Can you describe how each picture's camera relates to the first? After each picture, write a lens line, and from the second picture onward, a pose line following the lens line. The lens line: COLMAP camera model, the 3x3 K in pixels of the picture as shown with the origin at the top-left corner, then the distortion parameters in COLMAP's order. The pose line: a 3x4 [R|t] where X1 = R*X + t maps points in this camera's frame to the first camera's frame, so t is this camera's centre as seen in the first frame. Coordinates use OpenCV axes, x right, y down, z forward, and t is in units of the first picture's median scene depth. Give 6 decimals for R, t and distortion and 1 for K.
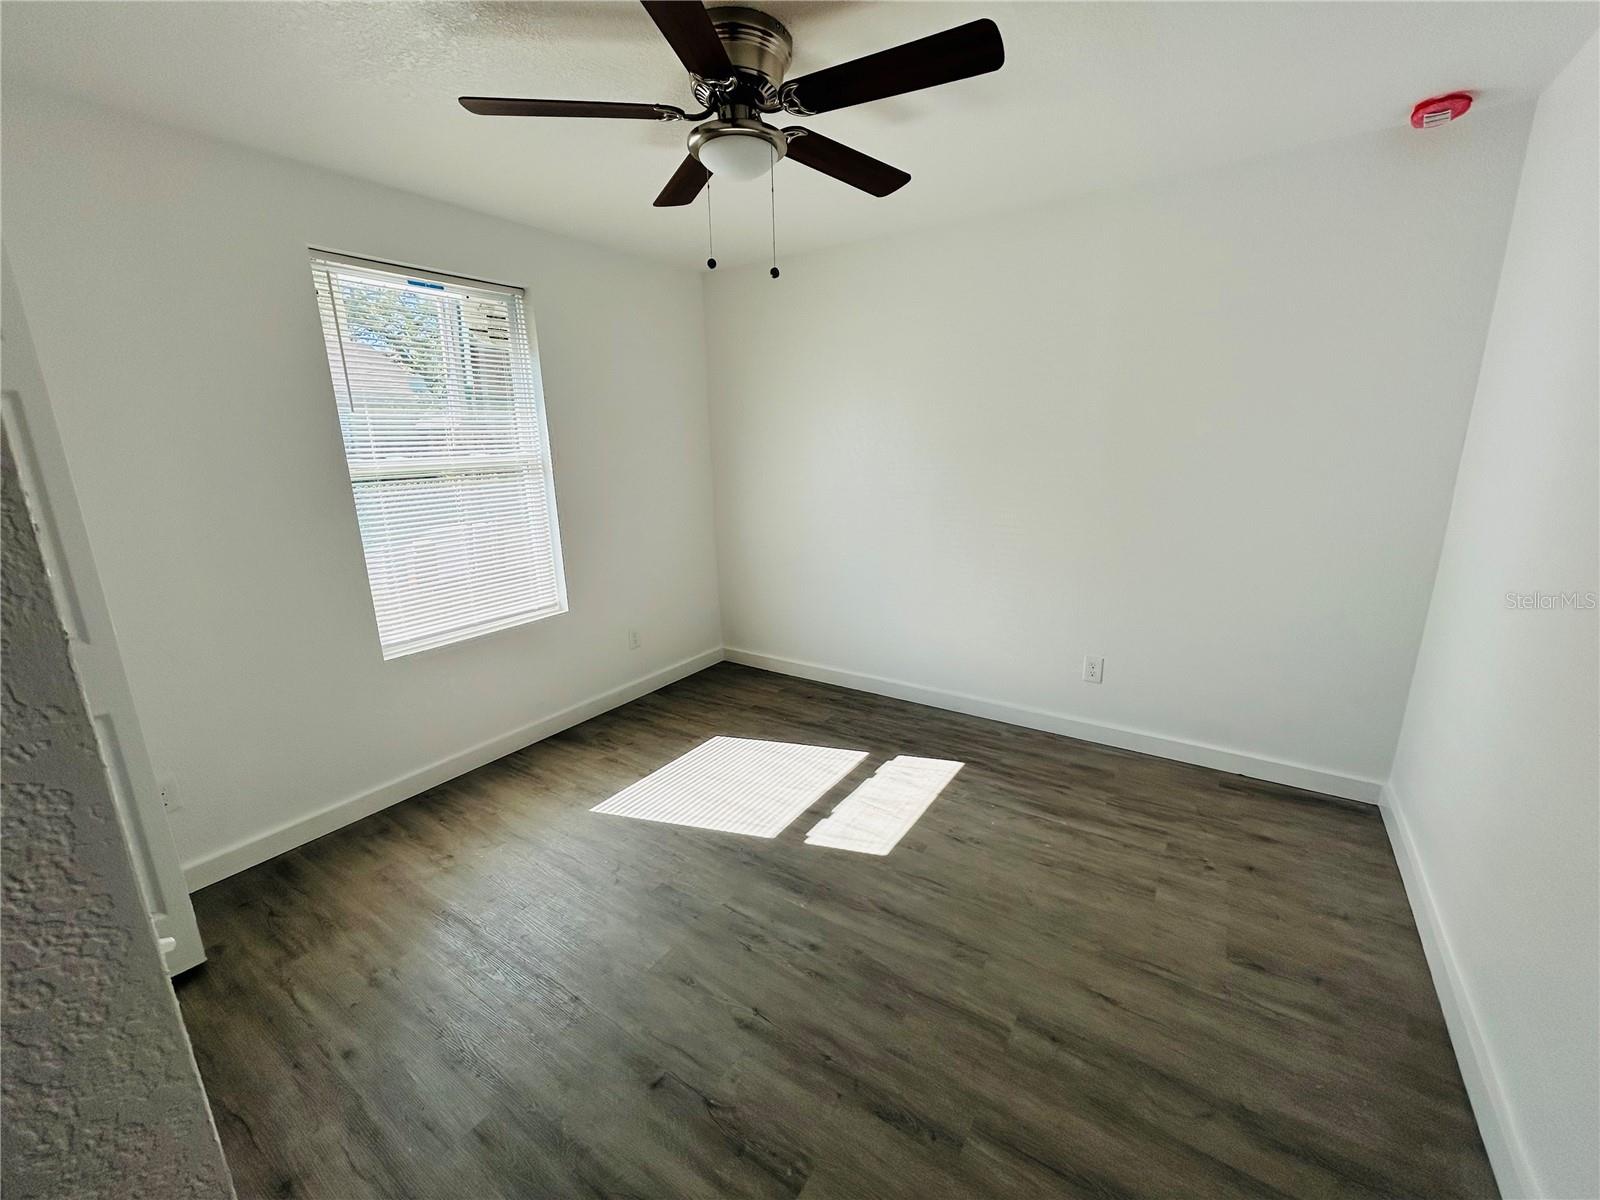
lens RADIAL K [[655.8, 0, 800.6], [0, 655.8, 599.5], [0, 0, 1]] dist [0.002742, 0.000158]
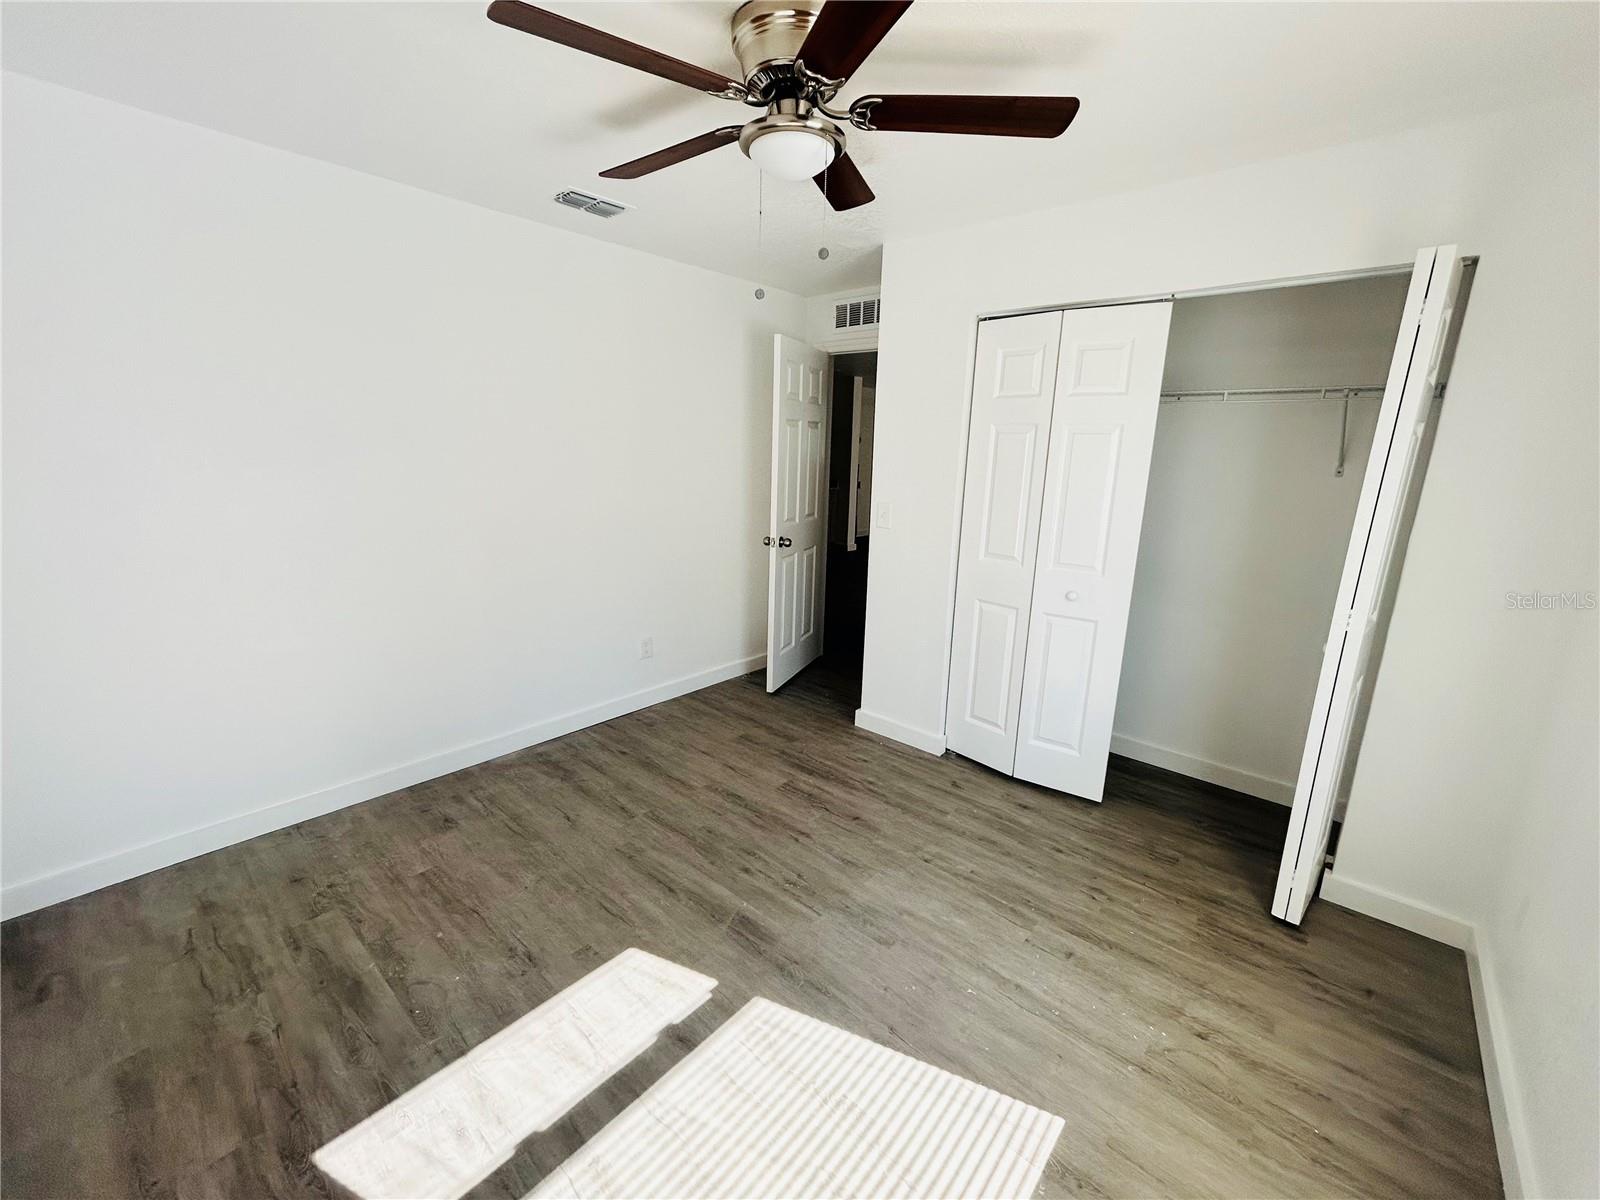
lens RADIAL K [[655.8, 0, 799.3], [0, 655.8, 599.9], [0, 0, 1]] dist [0.002742, 0.000158]
pose [[-0.991978, -0.032789, 0.122085, -0.183558], [0.026174, 0.891571, 0.452124, -0.405946], [-0.123672, 0.451692, -0.883560, 1.603893]]
